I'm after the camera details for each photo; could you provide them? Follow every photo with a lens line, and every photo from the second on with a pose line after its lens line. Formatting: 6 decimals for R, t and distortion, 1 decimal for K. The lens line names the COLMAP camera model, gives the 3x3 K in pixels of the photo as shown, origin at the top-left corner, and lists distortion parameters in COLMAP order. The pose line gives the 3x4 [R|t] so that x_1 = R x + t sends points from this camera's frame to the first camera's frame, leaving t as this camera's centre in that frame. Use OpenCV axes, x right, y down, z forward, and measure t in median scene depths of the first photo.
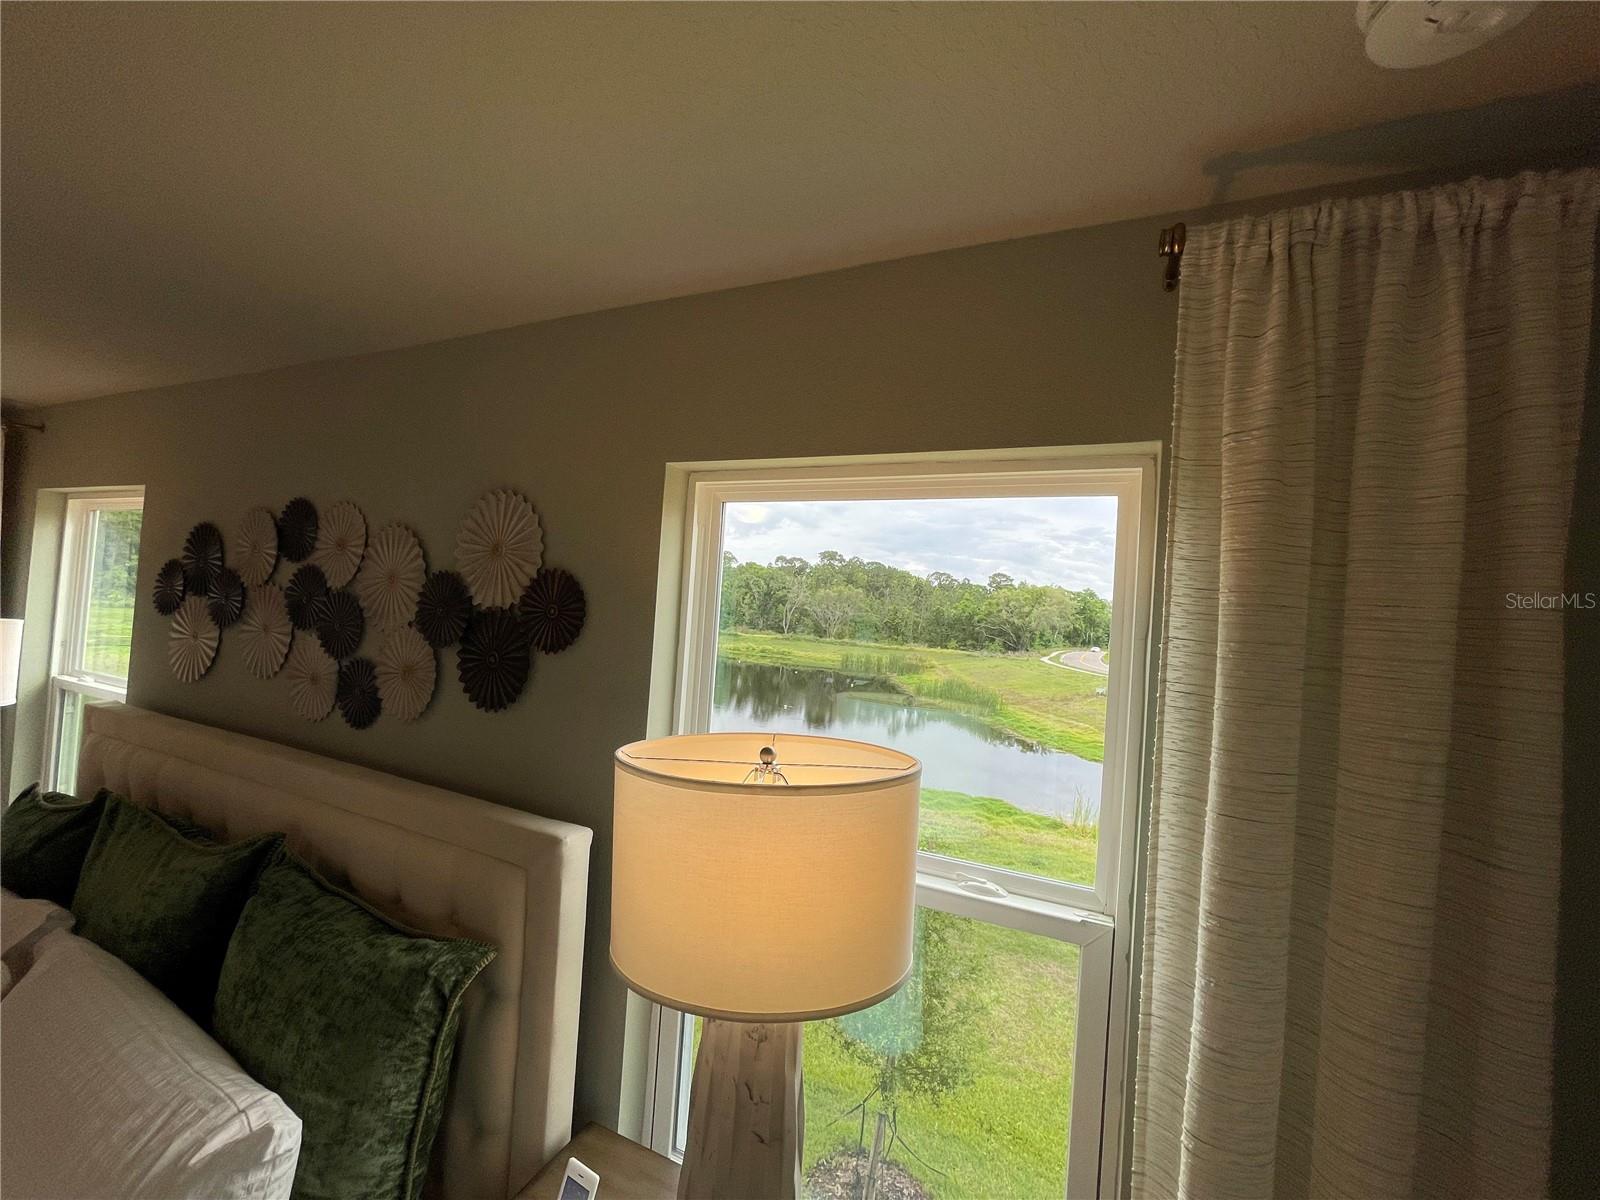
lens RADIAL K [[642.6, 0, 795.0], [0, 642.6, 599.6], [0, 0, 1]] dist [-0.005965, 0.002555]
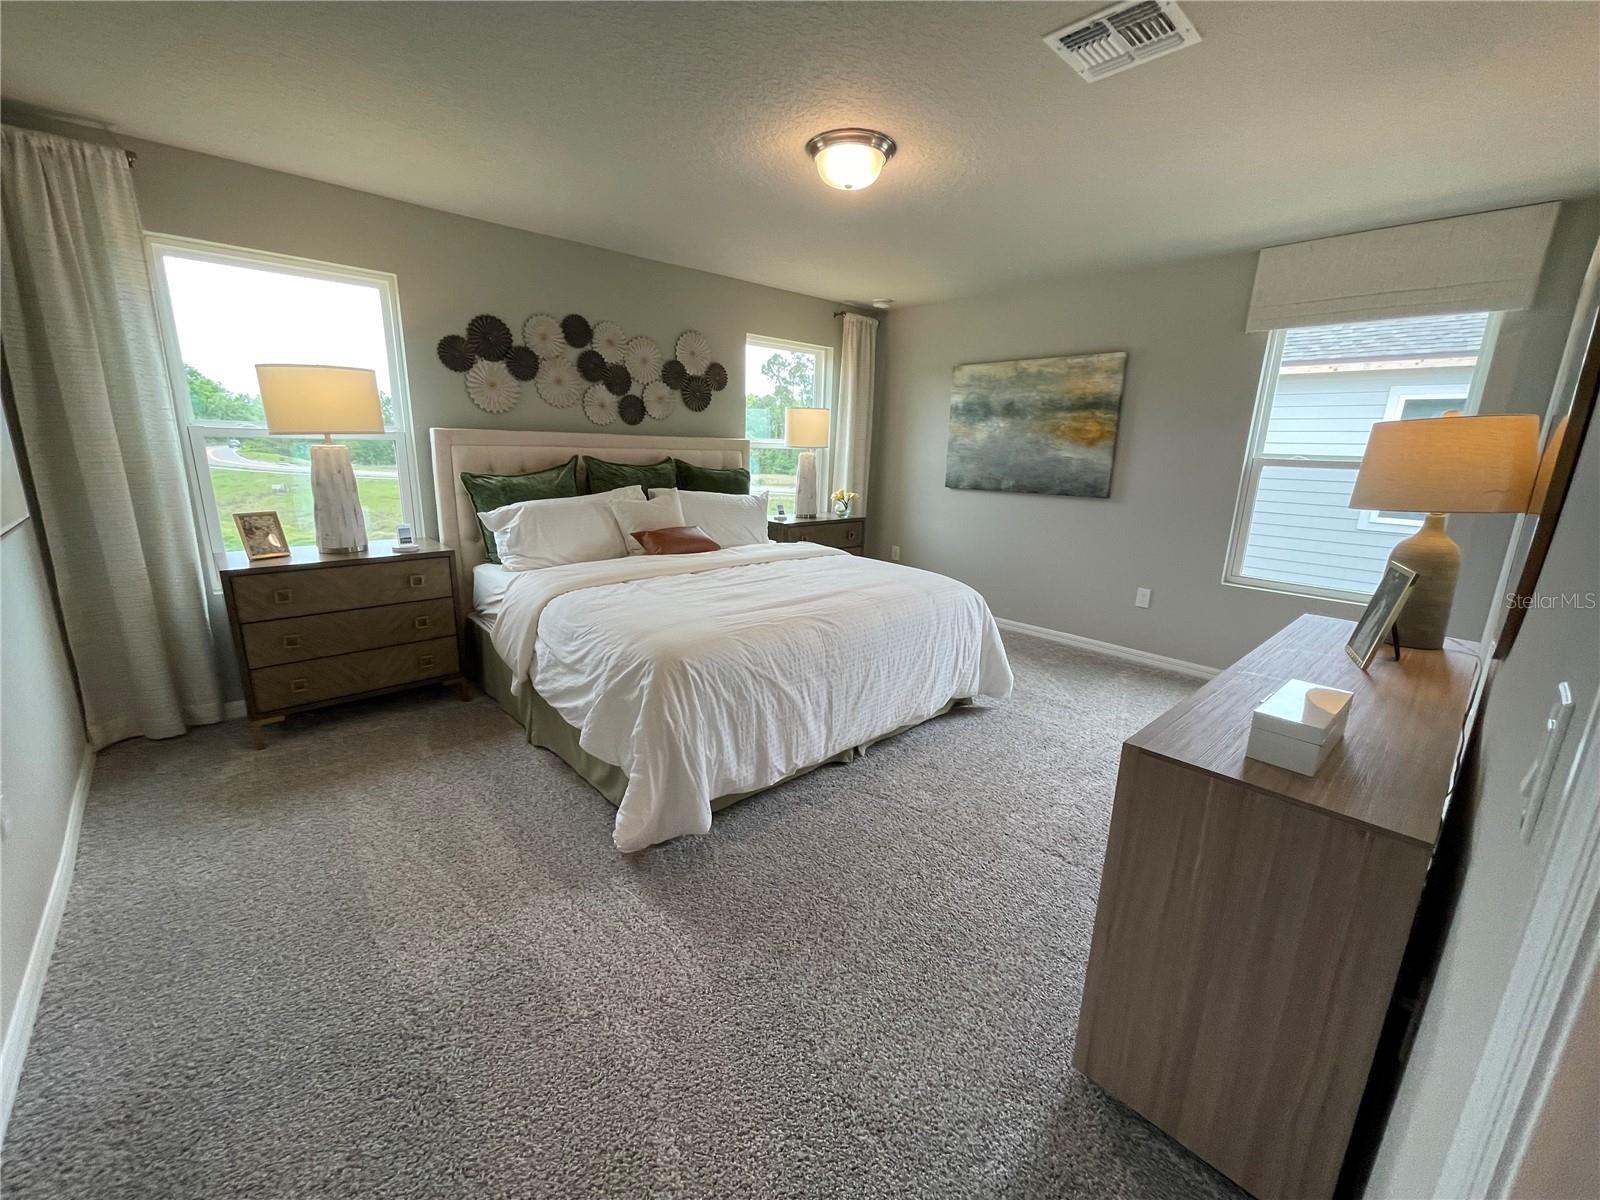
lens RADIAL K [[642.6, 0, 796.4], [0, 642.6, 600.3], [0, 0, 1]] dist [-0.005965, 0.002555]
pose [[0.396335, -0.272403, 0.876764, -3.127849], [-0.023453, 0.951655, 0.306273, 0.082809], [-0.917806, -0.141950, 0.370786, -0.656908]]
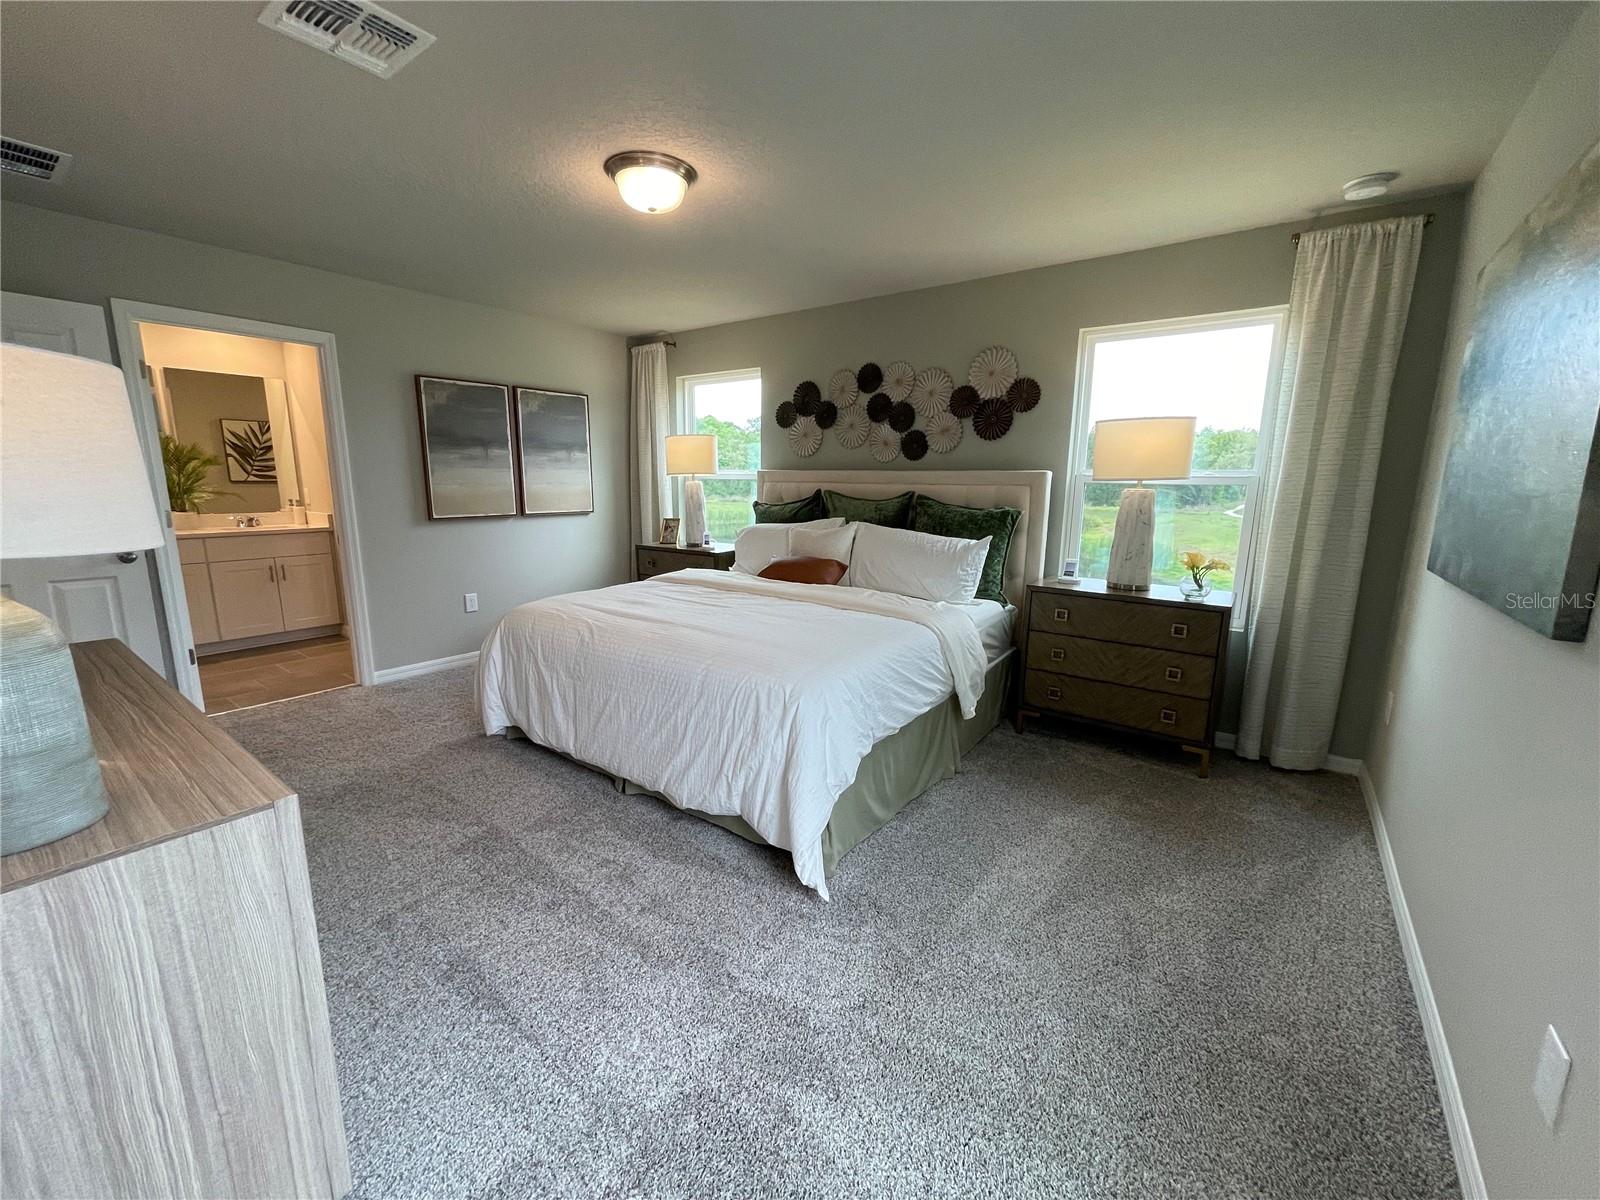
lens RADIAL K [[642.6, 0, 798.3], [0, 642.6, 601.7], [0, 0, 1]] dist [-0.005965, 0.002555]
pose [[0.975551, -0.015019, -0.219259, -0.662939], [0.058515, 0.979400, 0.193264, 0.259355], [0.211839, -0.201369, 0.956334, -1.685669]]
